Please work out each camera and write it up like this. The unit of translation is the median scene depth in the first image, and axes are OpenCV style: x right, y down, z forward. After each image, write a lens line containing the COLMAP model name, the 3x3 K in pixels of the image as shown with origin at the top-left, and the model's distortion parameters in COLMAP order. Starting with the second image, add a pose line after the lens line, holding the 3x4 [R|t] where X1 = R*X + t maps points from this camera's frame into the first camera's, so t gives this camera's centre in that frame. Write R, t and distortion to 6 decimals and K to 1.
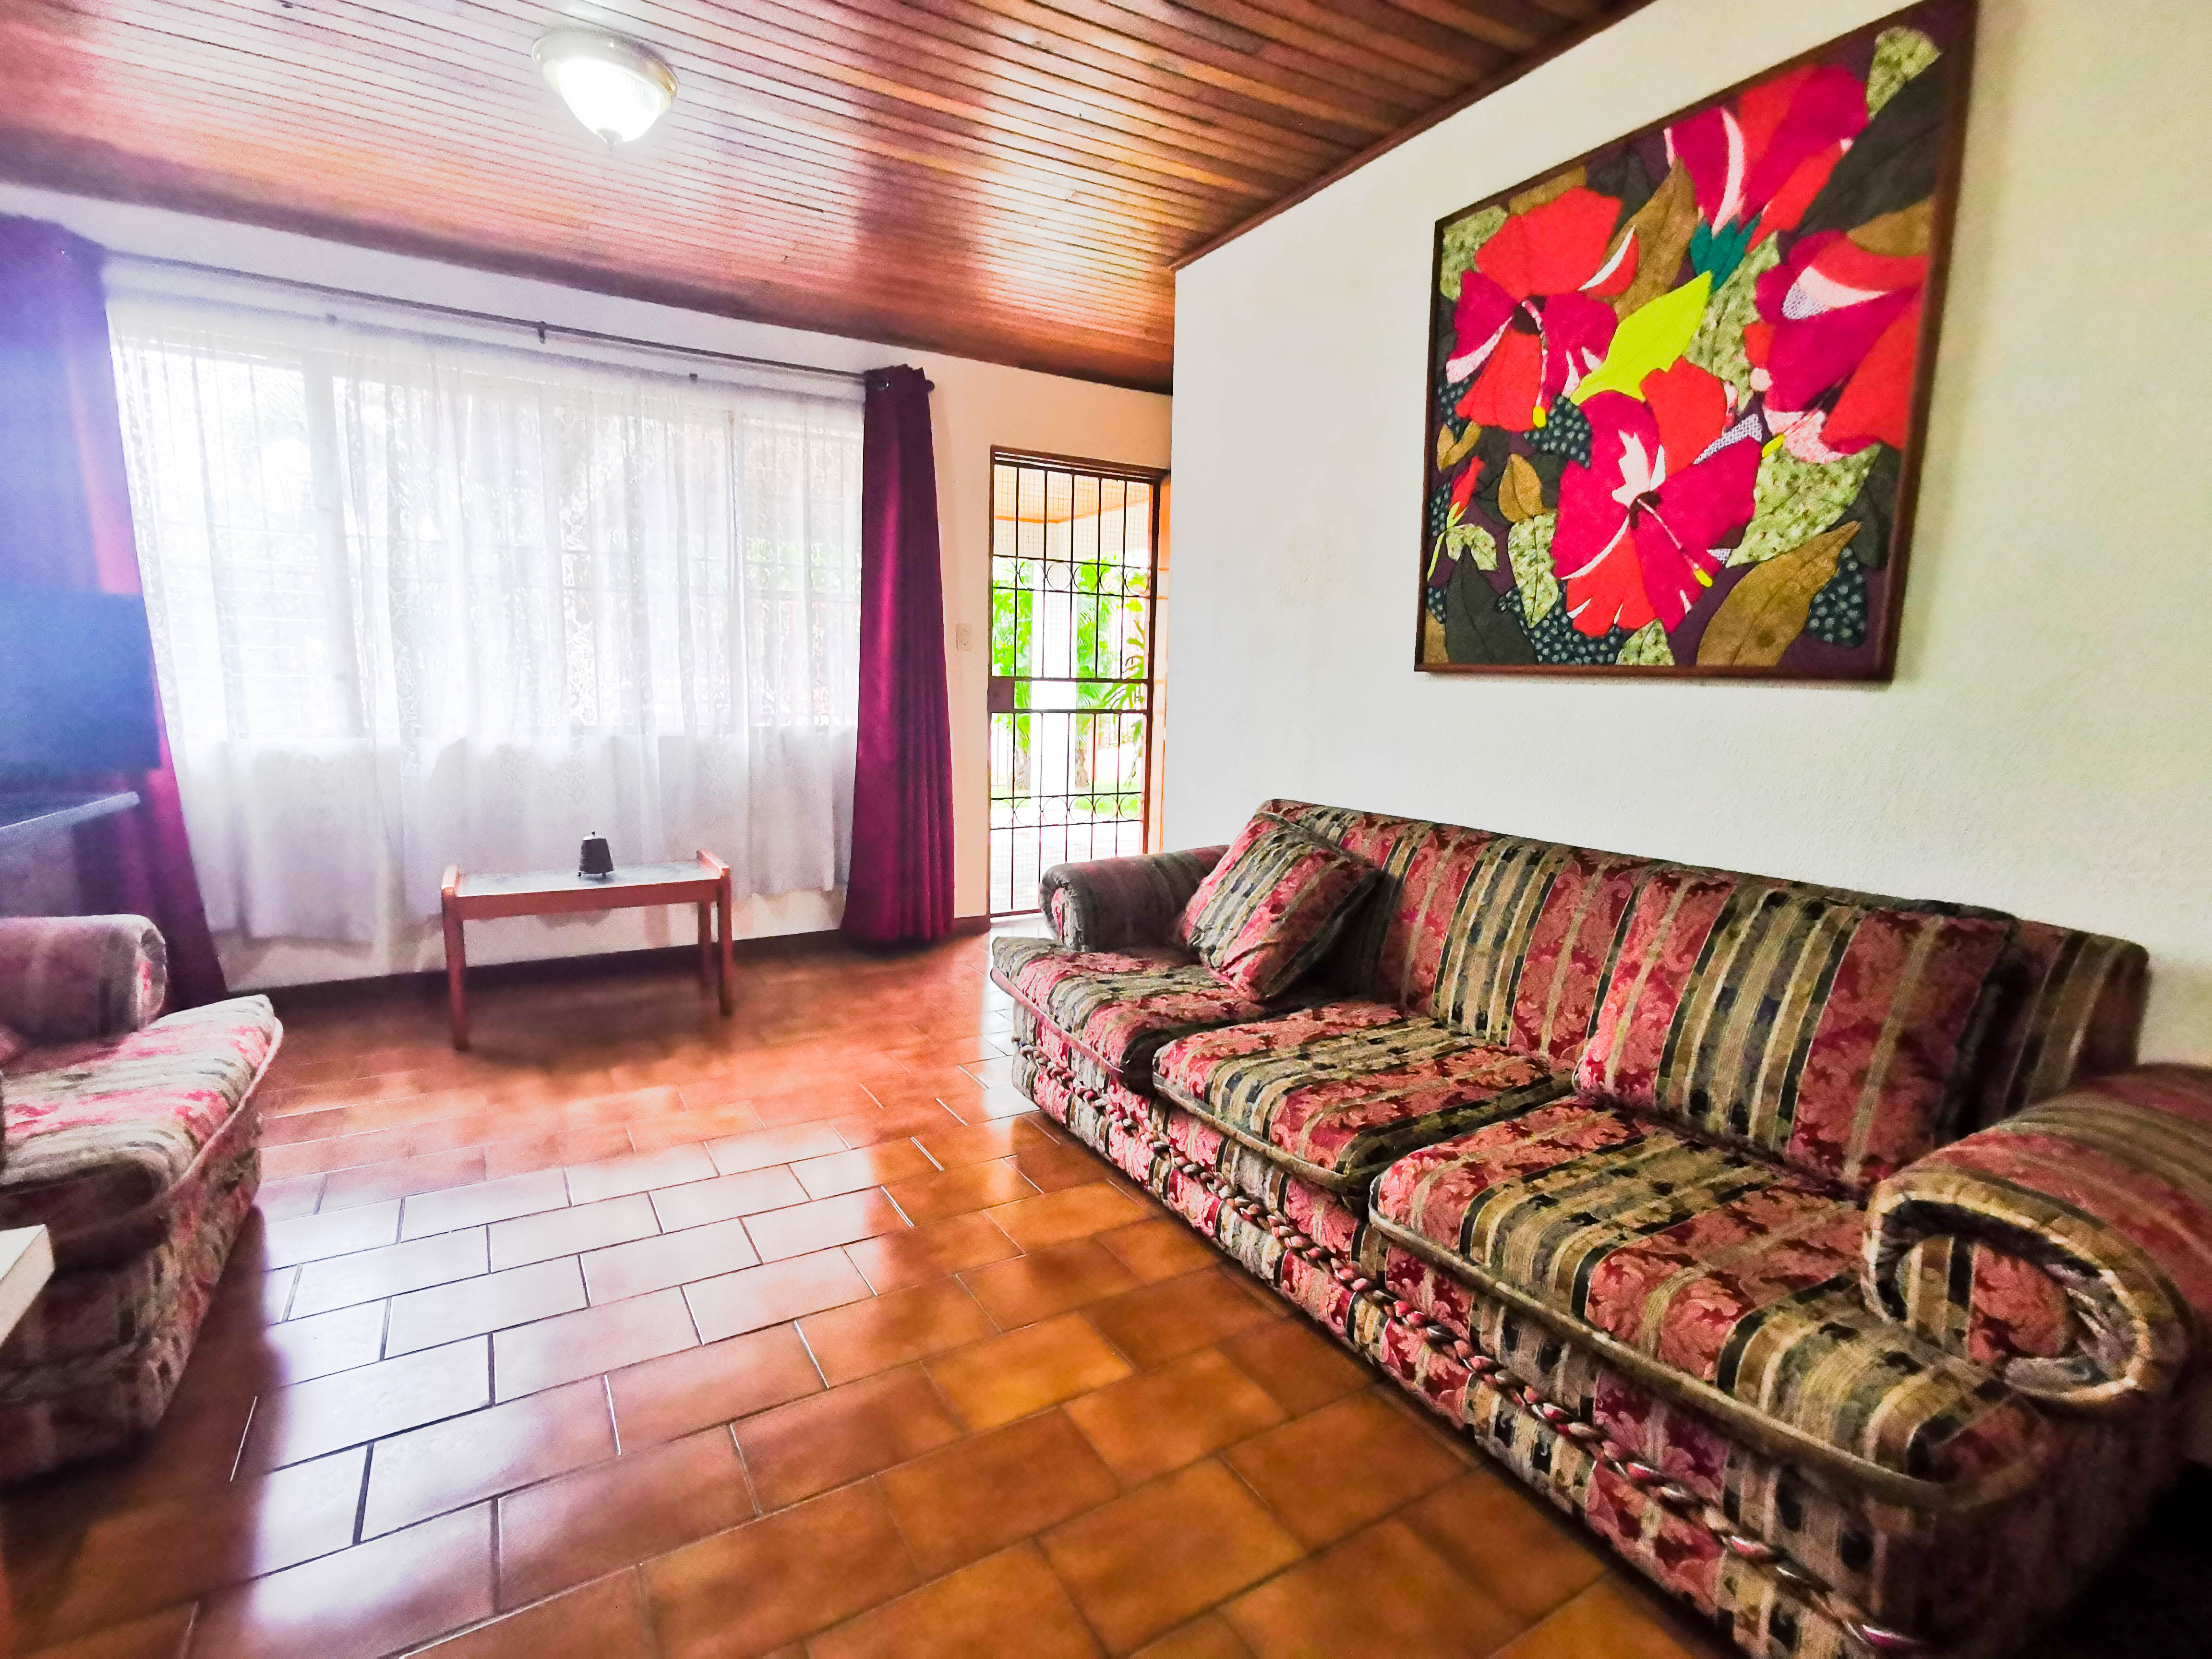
lens RADIAL K [[1065.7, 0, 1116.6], [0, 1065.7, 840.5], [0, 0, 1]] dist [-0.024326, 0.023040]
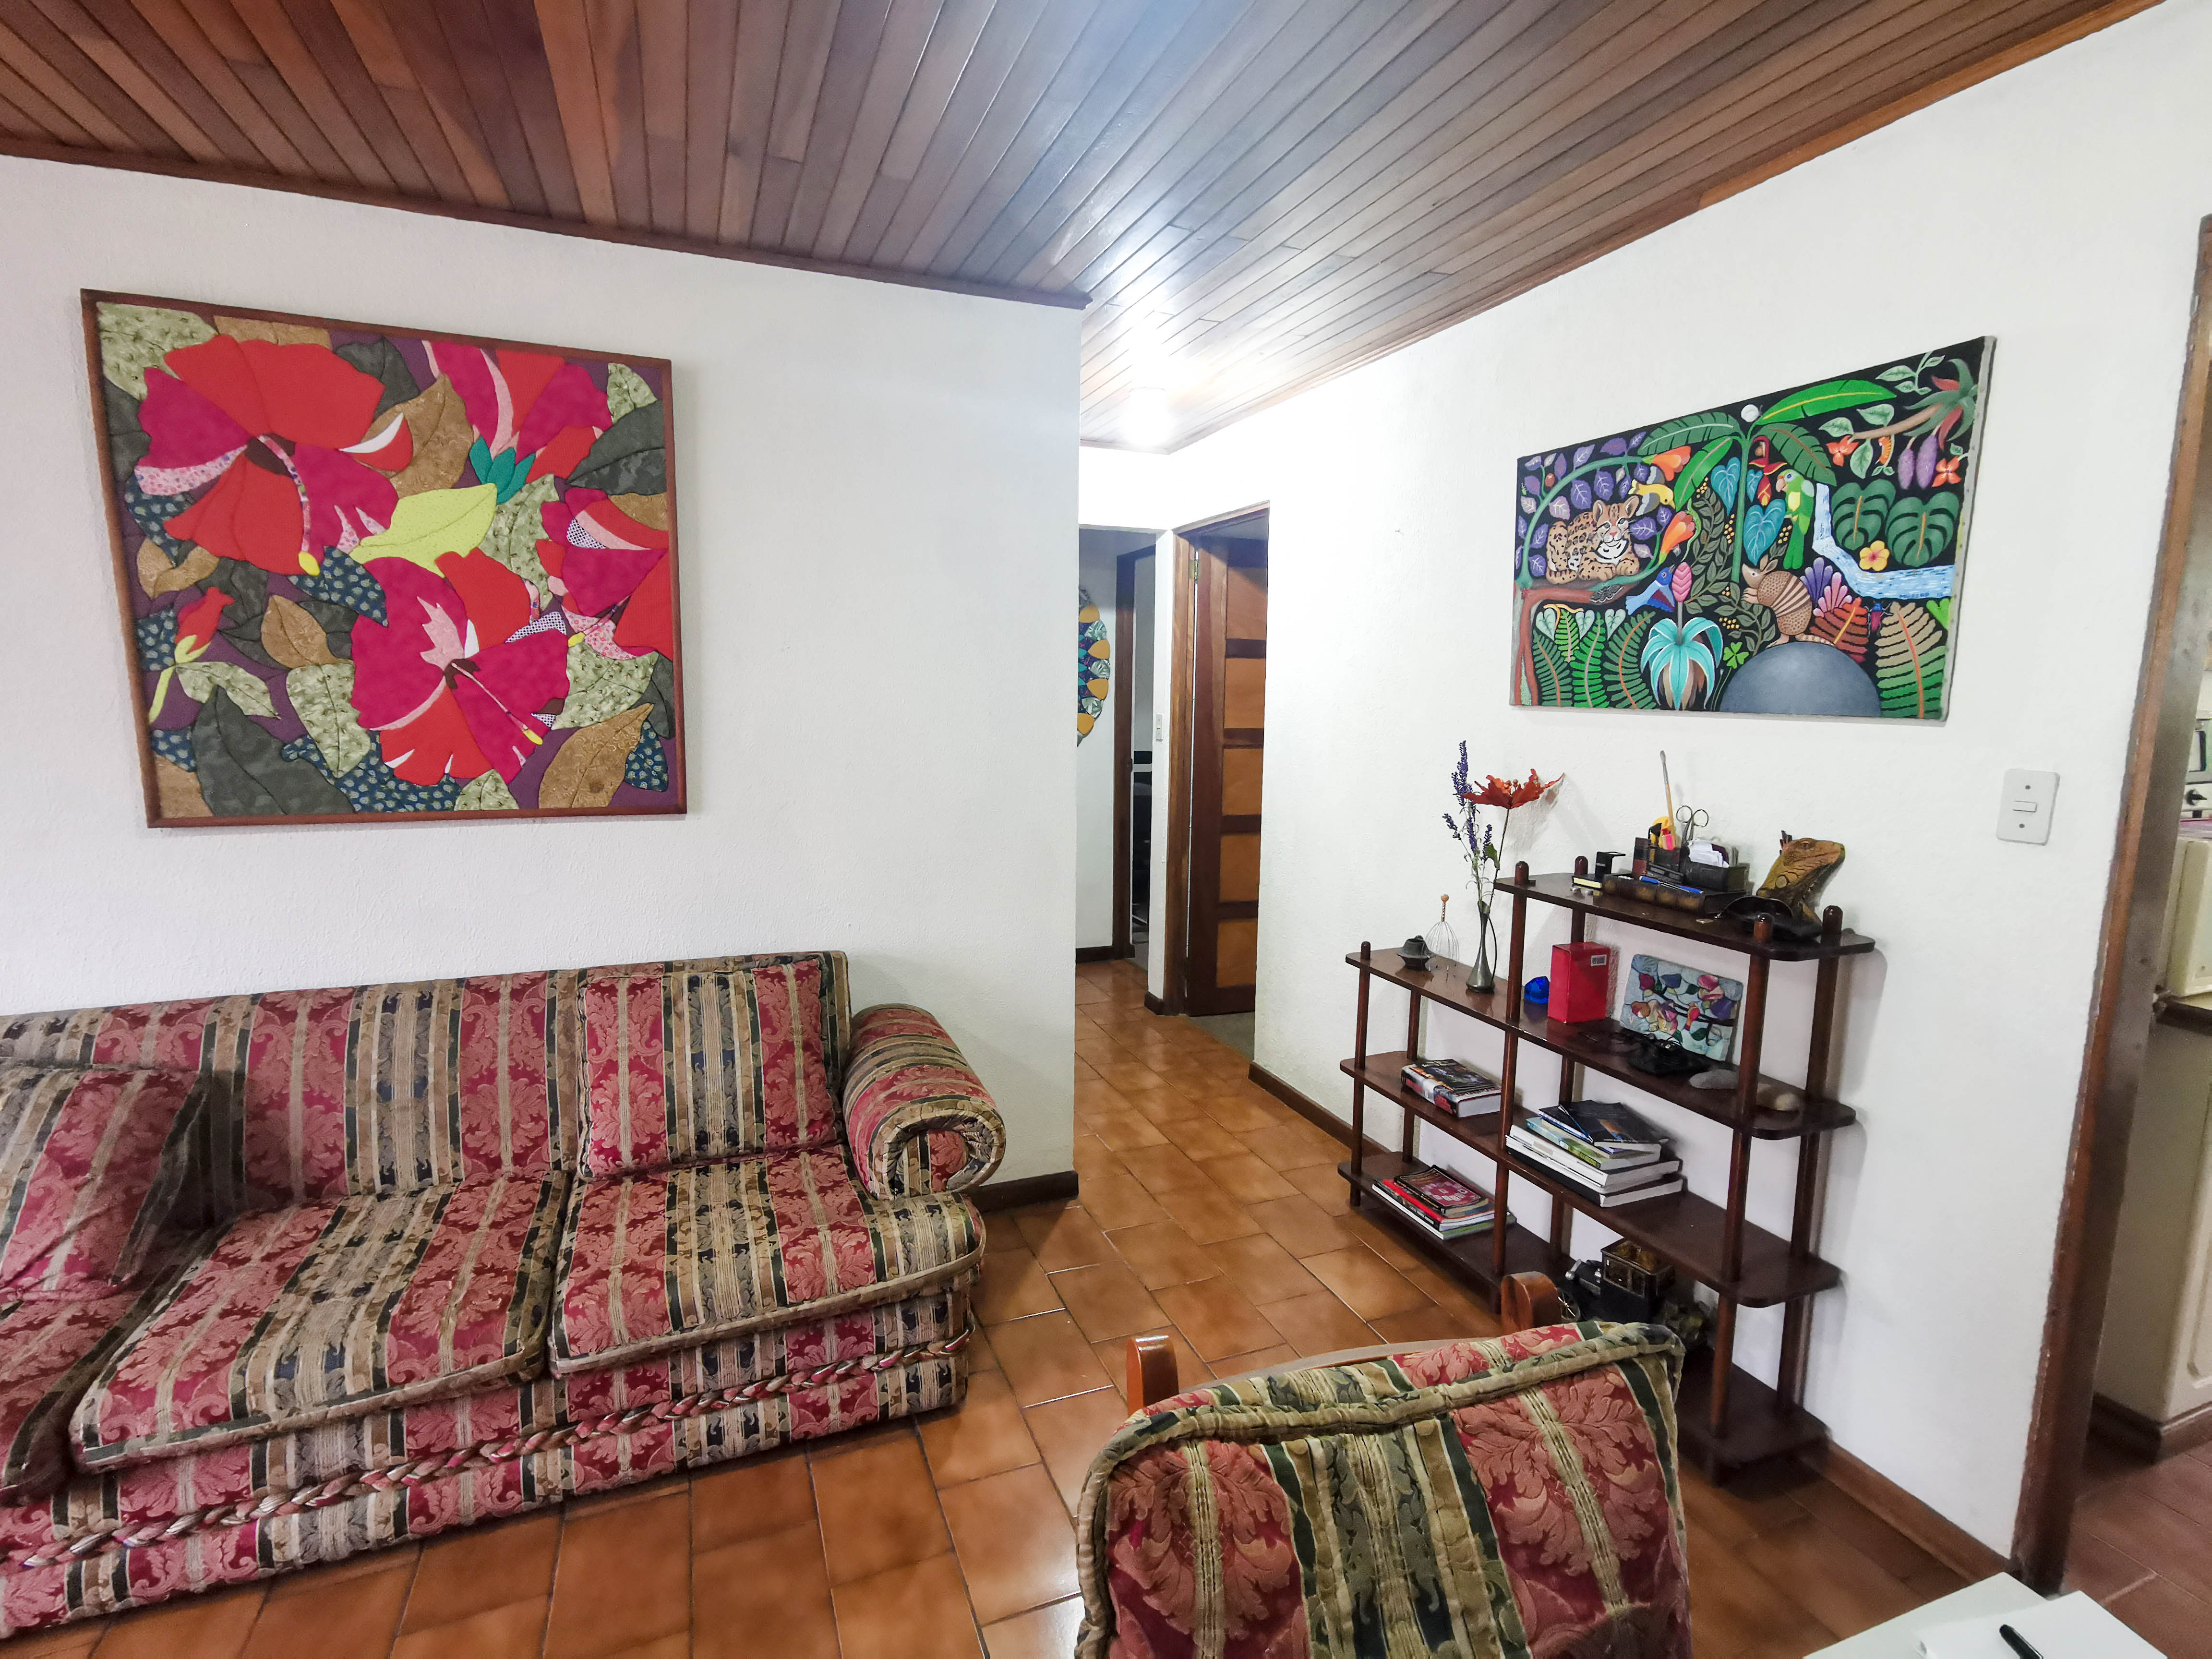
lens RADIAL K [[1065.7, 0, 1109.1], [0, 1065.7, 836.7], [0, 0, 1]] dist [-0.024326, 0.023040]
pose [[0.162375, -0.159312, 0.973783, -0.551788], [0.137546, 0.980899, 0.137541, -0.219478], [-0.977095, 0.111607, 0.181186, 0.156073]]
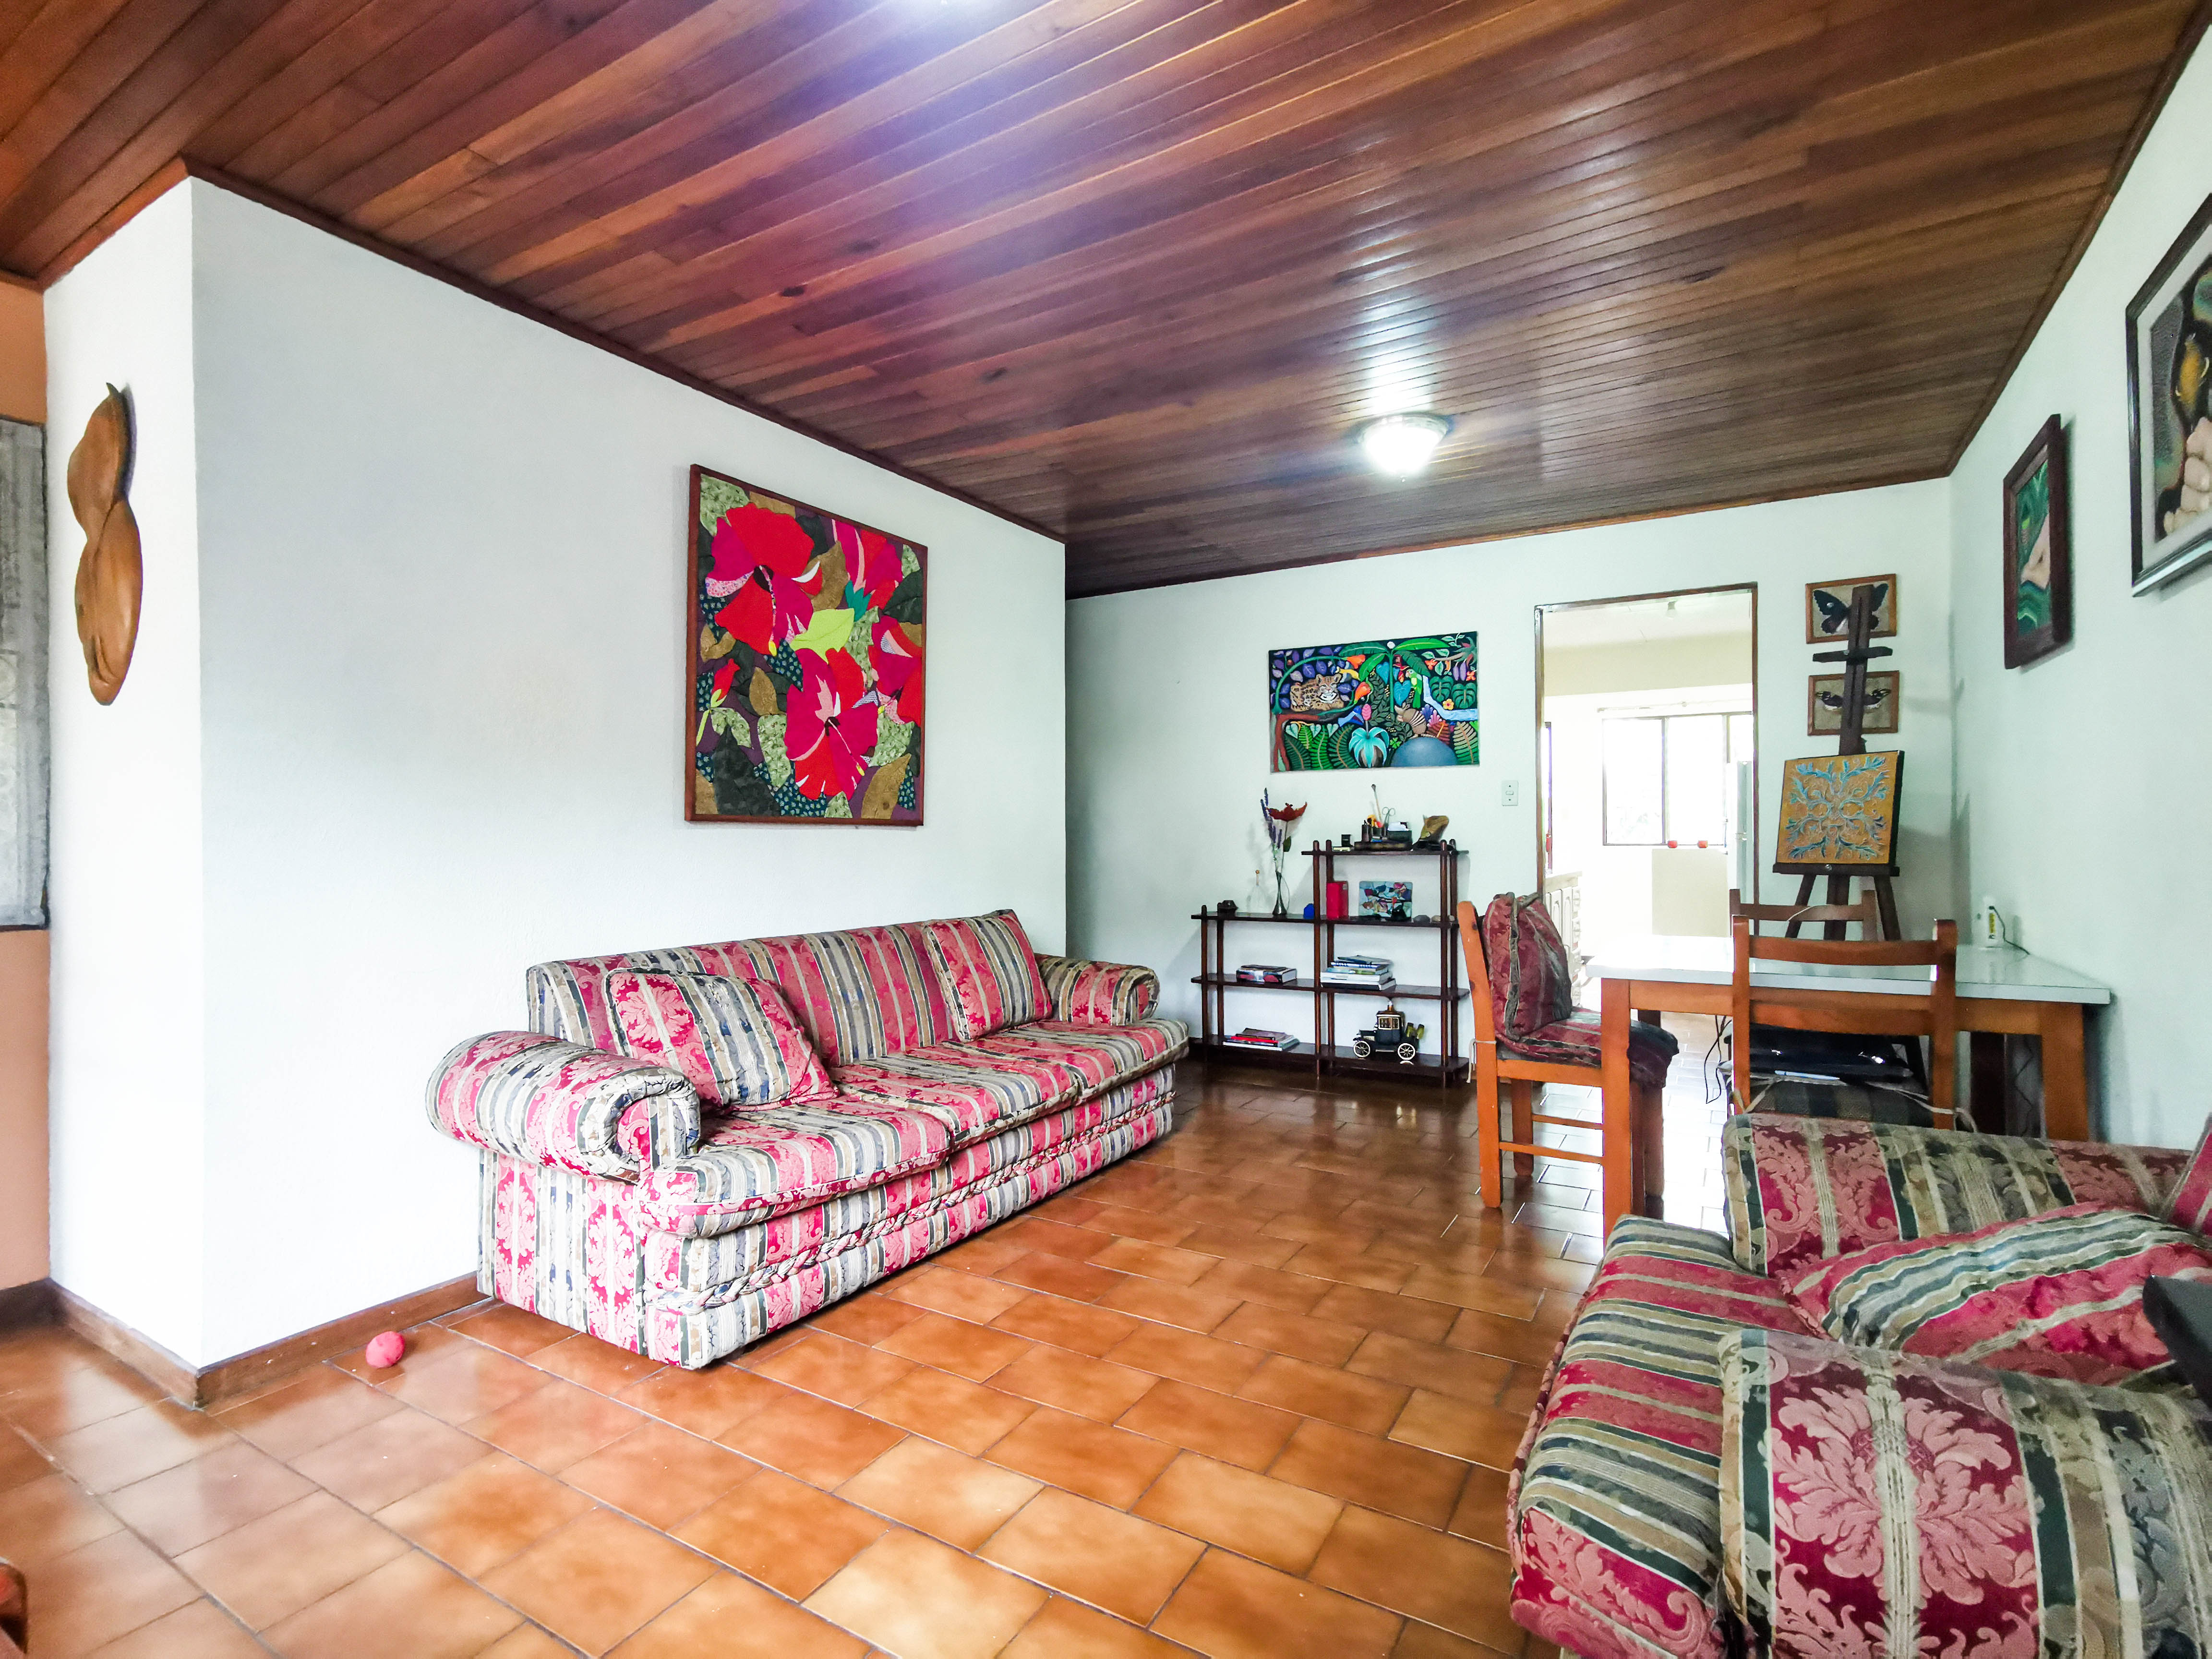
lens RADIAL K [[1065.7, 0, 1125.7], [0, 1065.7, 820.0], [0, 0, 1]] dist [-0.024326, 0.023040]
pose [[-0.479306, -0.006380, 0.877624, -1.319370], [0.123422, 0.989546, 0.074600, -0.252669], [-0.868926, 0.144074, -0.473508, 1.532795]]
